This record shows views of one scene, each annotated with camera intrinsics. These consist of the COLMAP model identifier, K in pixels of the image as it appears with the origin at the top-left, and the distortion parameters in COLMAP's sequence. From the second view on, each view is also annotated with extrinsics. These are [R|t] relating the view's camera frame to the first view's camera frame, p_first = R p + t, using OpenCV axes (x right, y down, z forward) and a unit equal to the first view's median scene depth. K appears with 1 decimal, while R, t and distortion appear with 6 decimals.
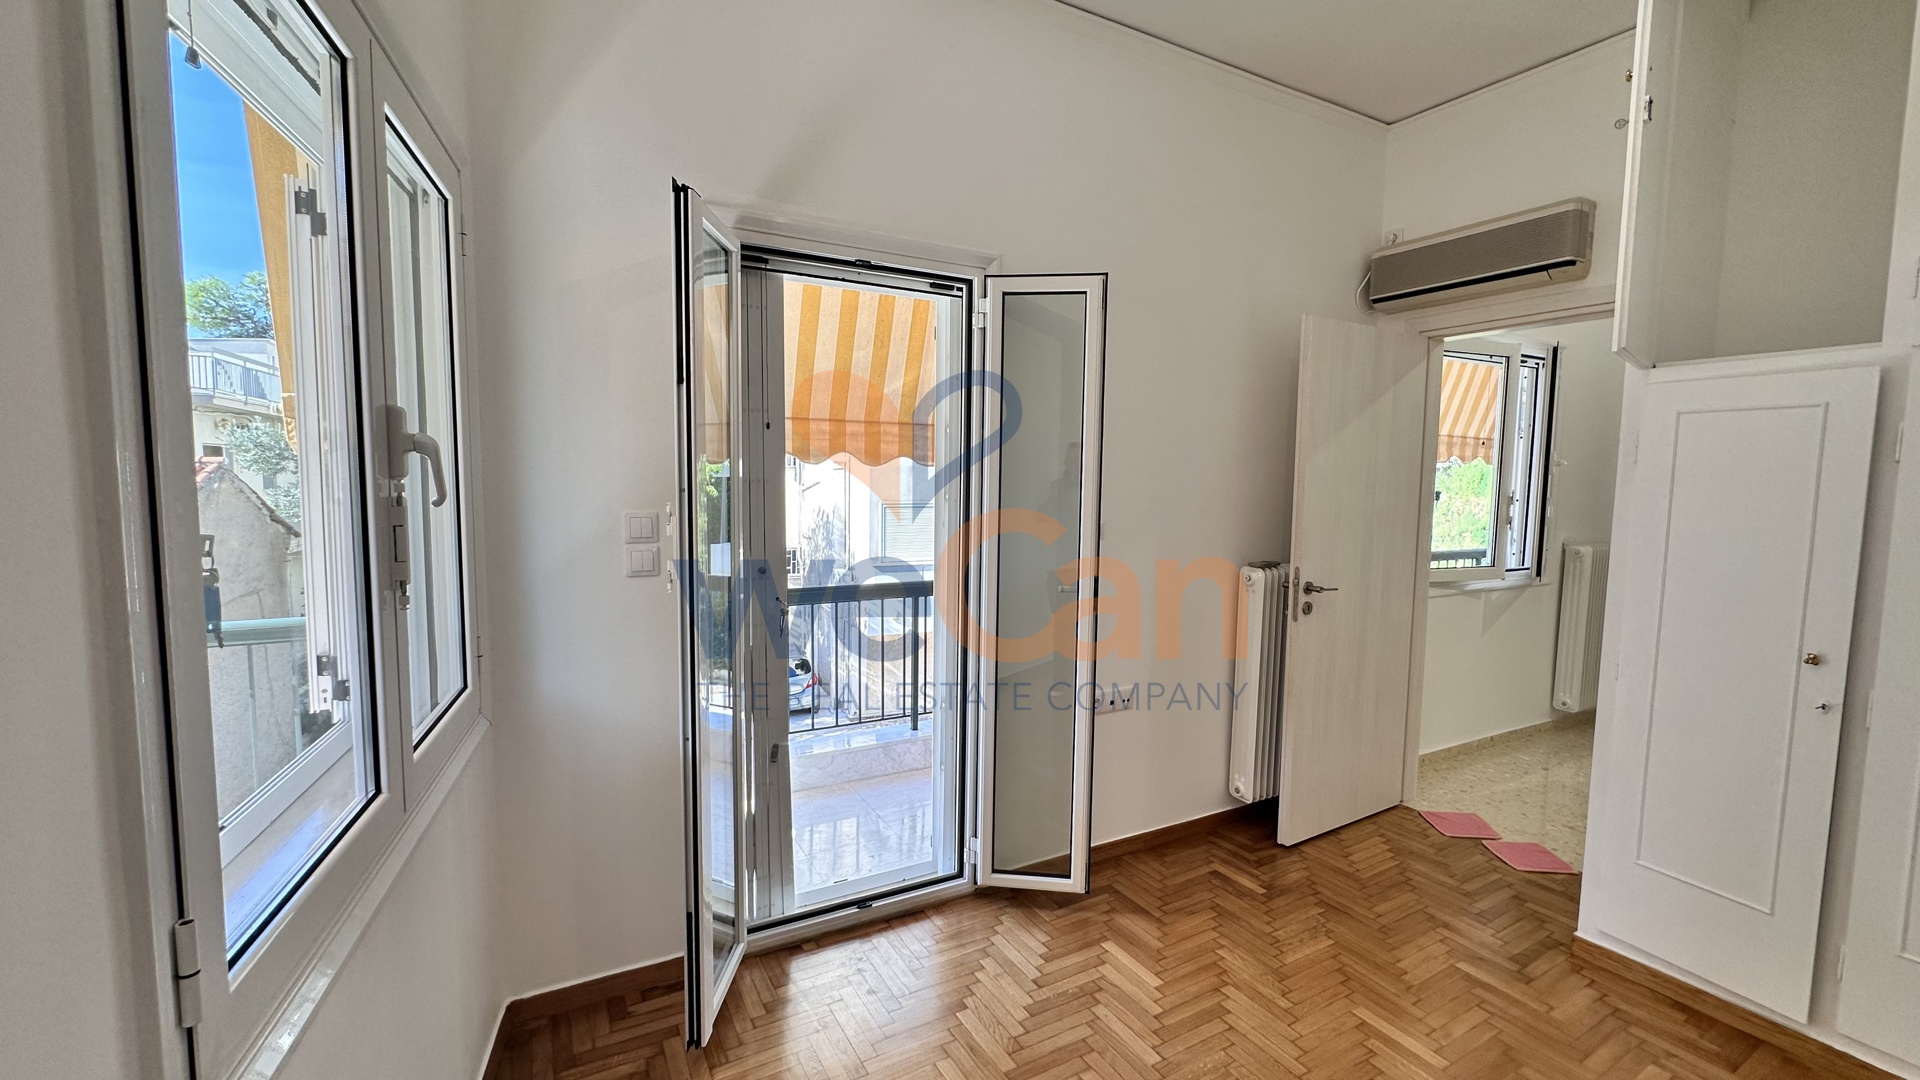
lens RADIAL K [[770.6, 0, 958.4], [0, 770.6, 539.3], [0, 0, 1]] dist [-0.004183, 0.001404]
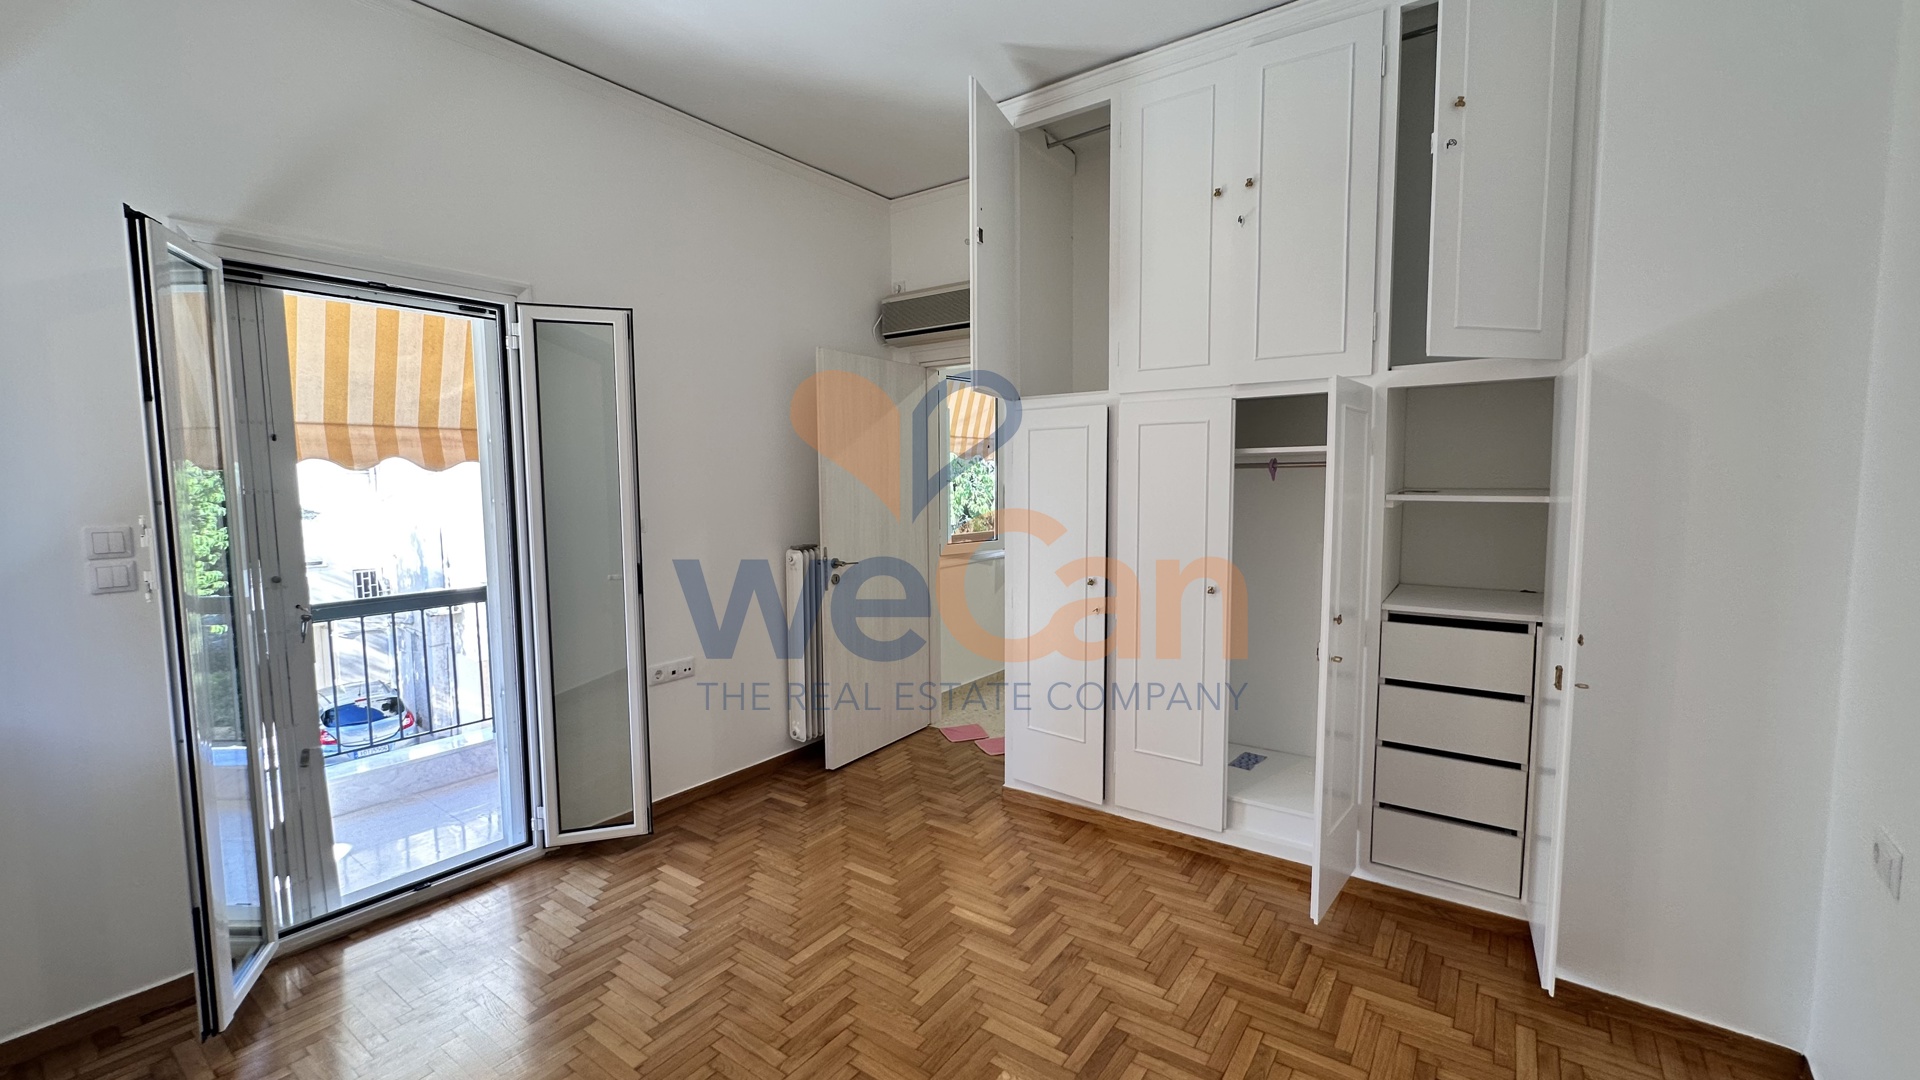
lens RADIAL K [[770.6, 0, 961.3], [0, 770.6, 539.6], [0, 0, 1]] dist [-0.004183, 0.001404]
pose [[0.904417, -0.053972, 0.423222, 0.132597], [0.052899, 0.998498, 0.014290, 0.020713], [-0.423357, 0.009464, 0.905913, -0.293183]]
